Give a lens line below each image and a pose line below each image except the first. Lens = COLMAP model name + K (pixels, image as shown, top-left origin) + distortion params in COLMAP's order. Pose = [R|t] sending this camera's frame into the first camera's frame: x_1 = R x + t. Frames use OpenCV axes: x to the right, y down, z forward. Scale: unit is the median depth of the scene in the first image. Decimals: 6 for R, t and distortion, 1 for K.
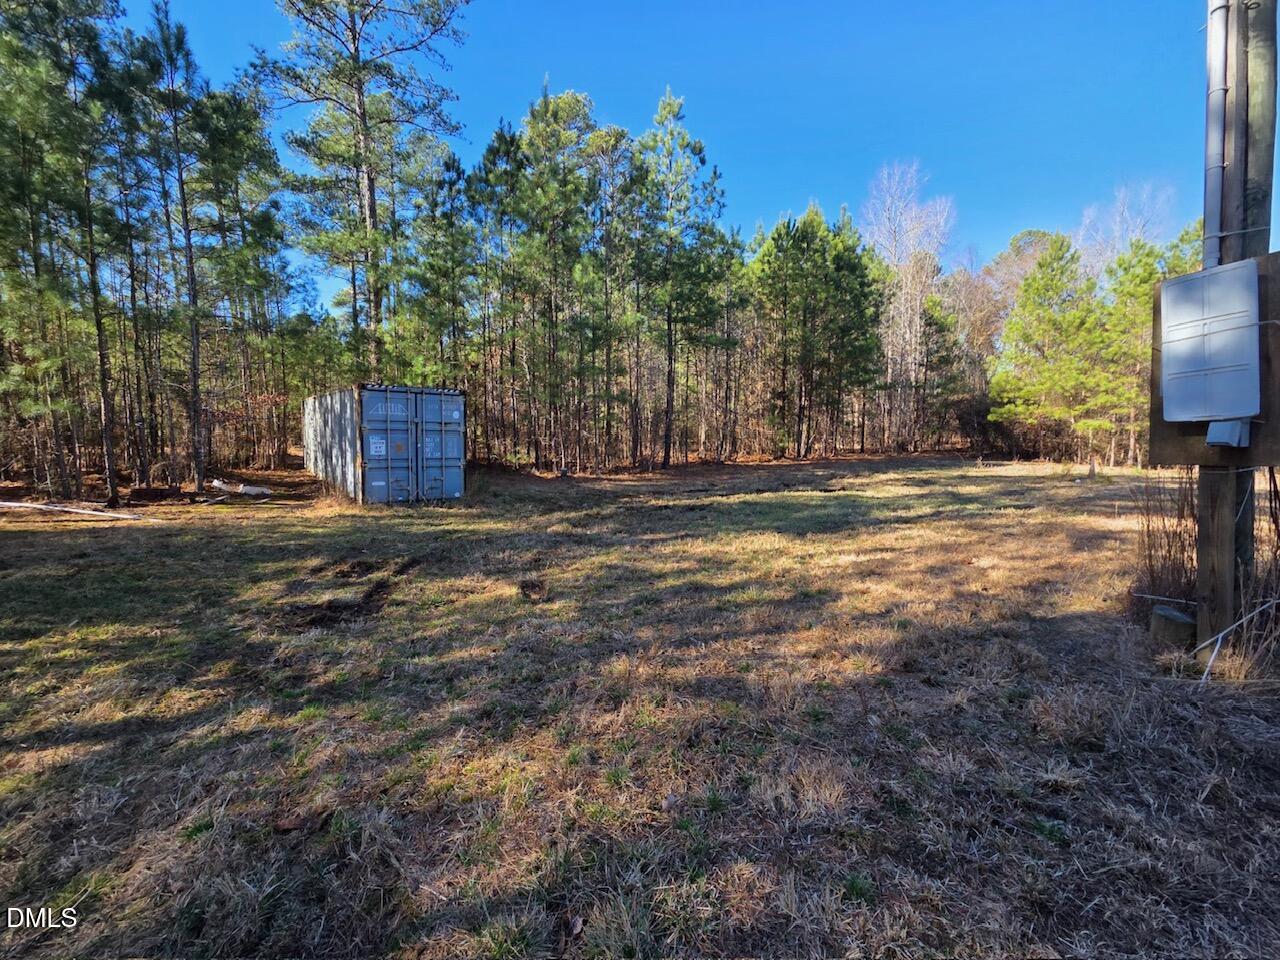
lens RADIAL K [[523.6, 0, 640.2], [0, 523.6, 473.9], [0, 0, 1]] dist [0.006015, -0.001434]
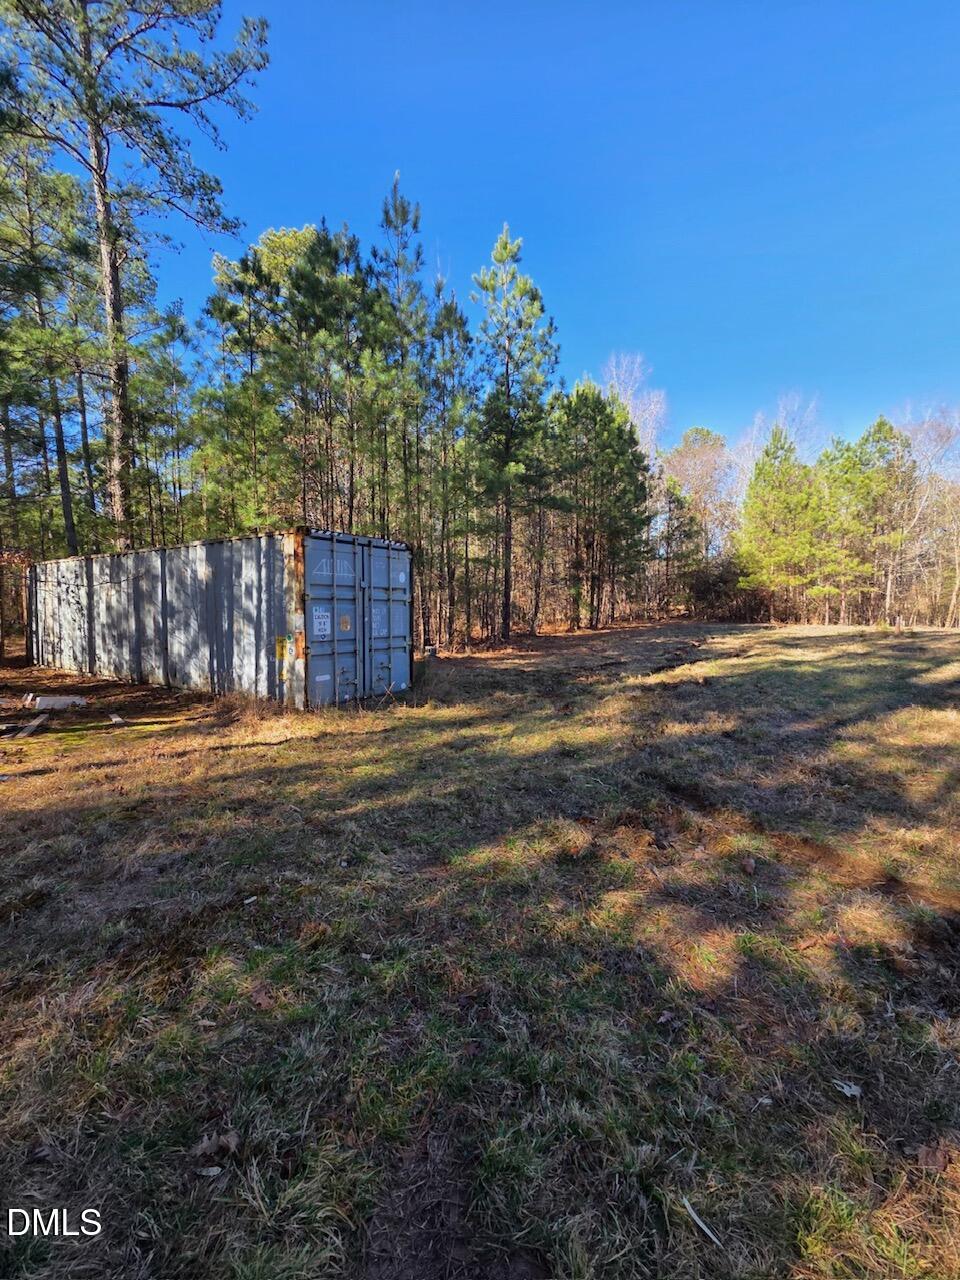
lens RADIAL K [[523.6, 0, 483.7], [0, 523.6, 633.4], [0, 0, 1]] dist [0.006015, -0.001434]
pose [[0.949805, -0.038110, 0.310511, -0.493388], [0.048167, 0.998532, -0.024783, -0.011600], [-0.309111, 0.038495, 0.950247, 0.291537]]
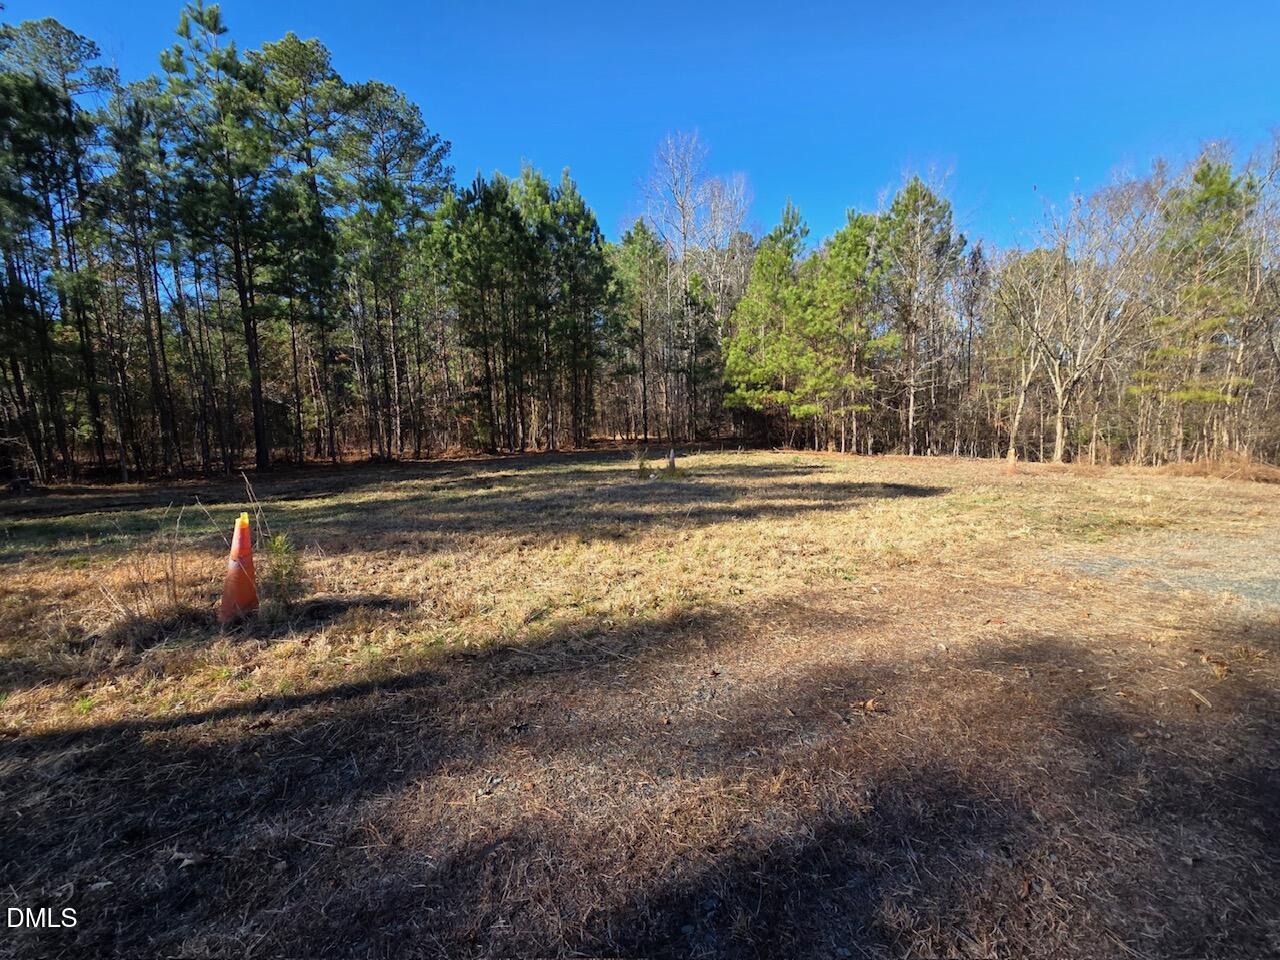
lens RADIAL K [[523.6, 0, 639.4], [0, 523.6, 483.3], [0, 0, 1]] dist [0.006015, -0.001434]
pose [[0.994598, -0.030284, 0.099291, 1.012285], [0.027467, 0.999184, 0.029617, 0.008641], [-0.100107, -0.026730, 0.994618, 0.203965]]
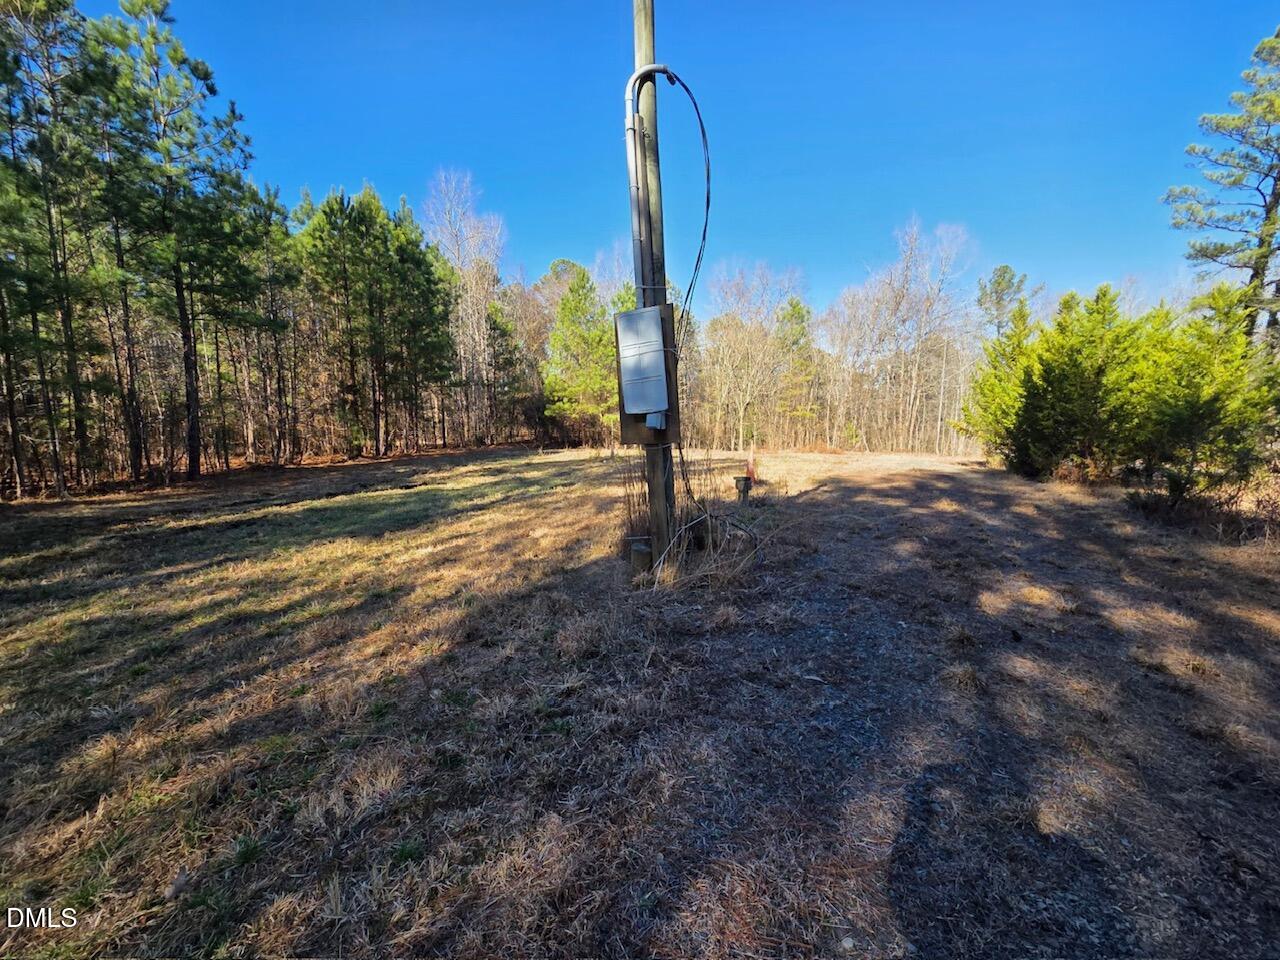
lens RADIAL K [[523.6, 0, 635.0], [0, 523.6, 475.2], [0, 0, 1]] dist [0.006015, -0.001434]
pose [[0.736314, -0.081811, 0.671676, 0.016778], [0.074991, 0.996415, 0.039158, 0.003723], [-0.672472, 0.021537, 0.739809, -0.017585]]
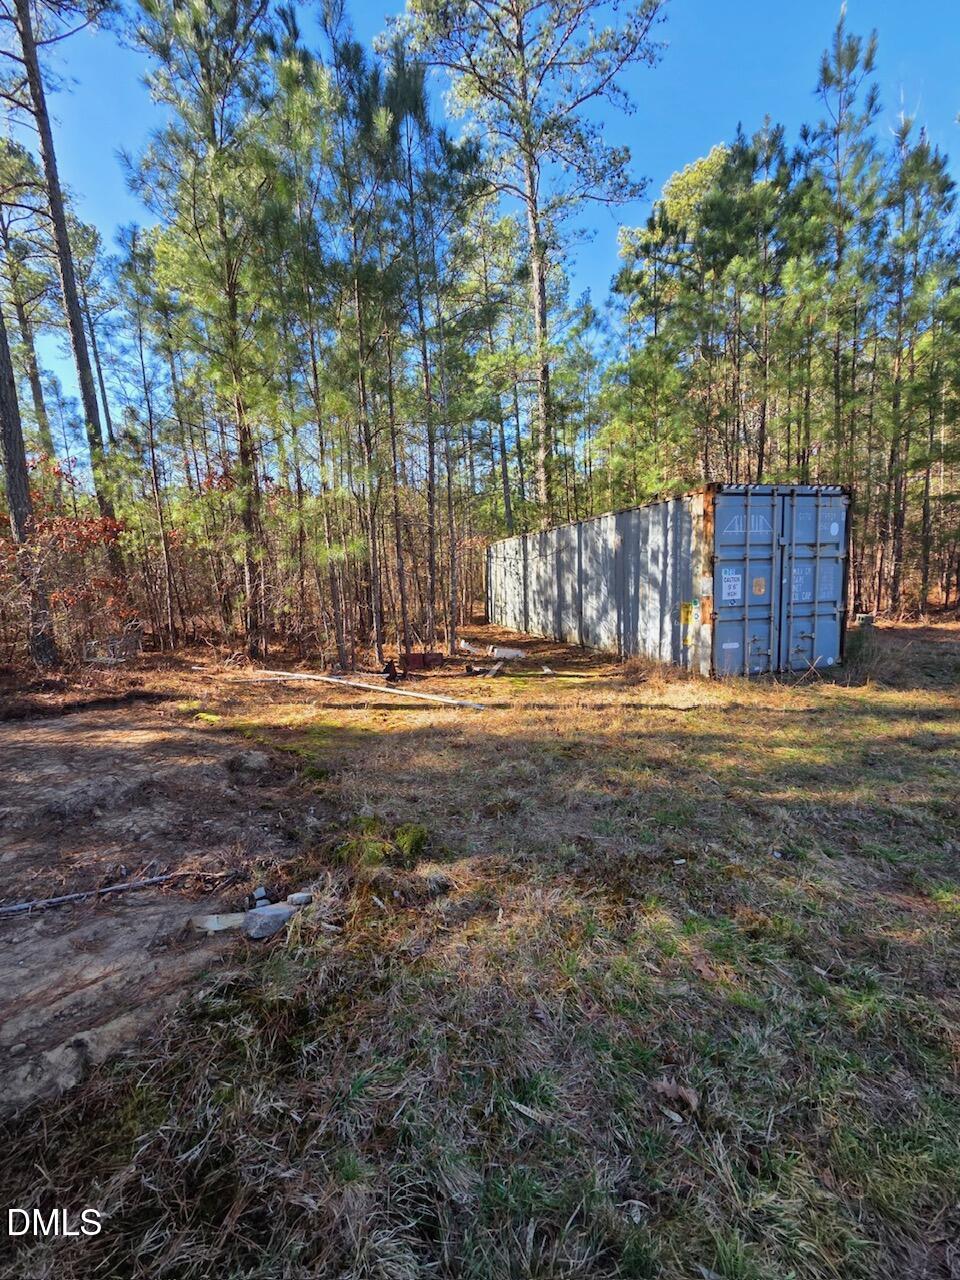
lens RADIAL K [[523.6, 0, 480.0], [0, 523.6, 636.8], [0, 0, 1]] dist [0.006015, -0.001434]
pose [[0.920528, -0.013991, -0.390426, -0.513190], [0.024198, 0.999482, 0.021238, -0.012214], [0.389926, -0.028997, 0.920389, 0.300972]]
